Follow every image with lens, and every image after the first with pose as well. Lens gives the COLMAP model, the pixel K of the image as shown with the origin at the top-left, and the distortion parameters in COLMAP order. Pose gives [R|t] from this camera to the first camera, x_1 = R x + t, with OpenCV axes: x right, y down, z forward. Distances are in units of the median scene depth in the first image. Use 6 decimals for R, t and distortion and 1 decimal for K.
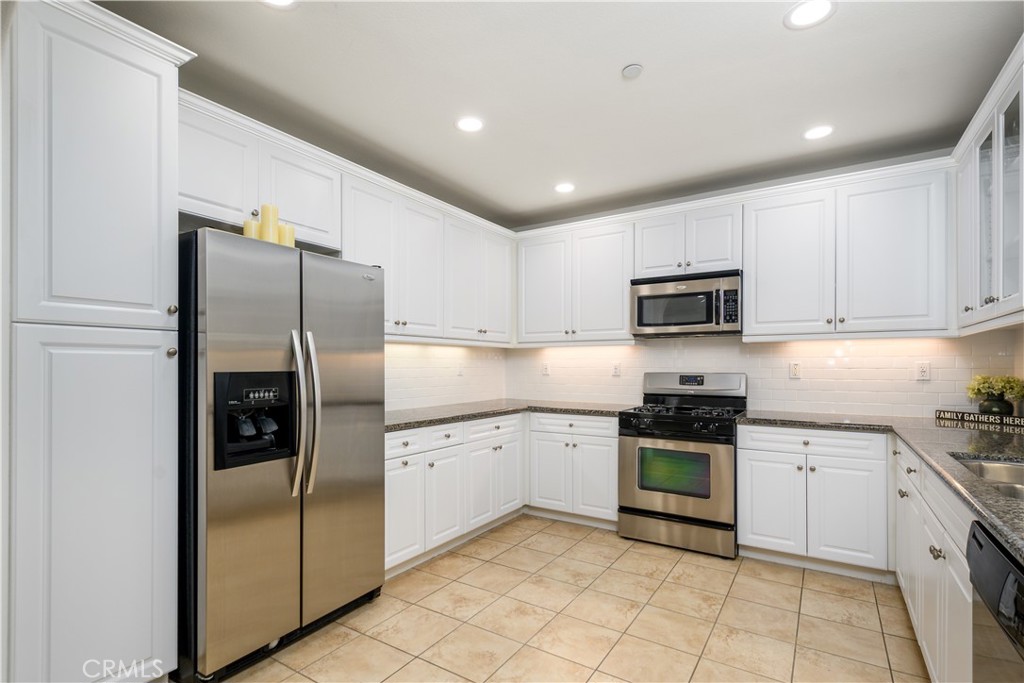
lens RADIAL K [[493.7, 0, 516.9], [0, 493.7, 364.4], [0, 0, 1]] dist [-0.001095, -0.000118]
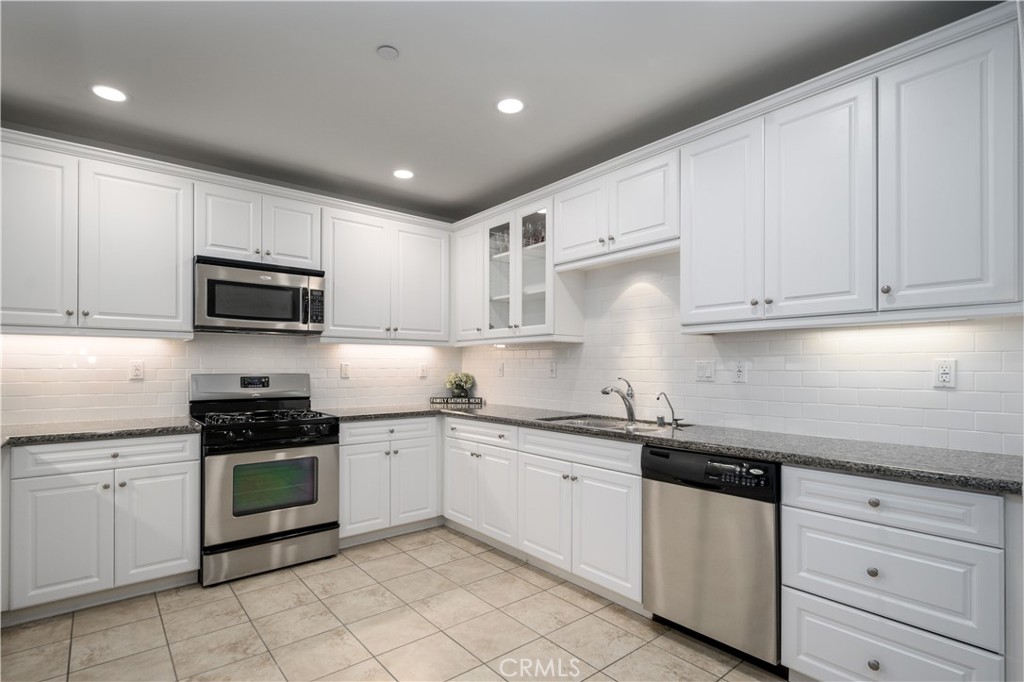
lens RADIAL K [[493.7, 0, 503.8], [0, 493.7, 364.3], [0, 0, 1]] dist [-0.001095, -0.000118]
pose [[0.310886, 0.002839, 0.950443, -0.401702], [-0.005385, 0.999985, -0.001226, -0.001842], [-0.950432, -0.004737, 0.310896, 0.332332]]
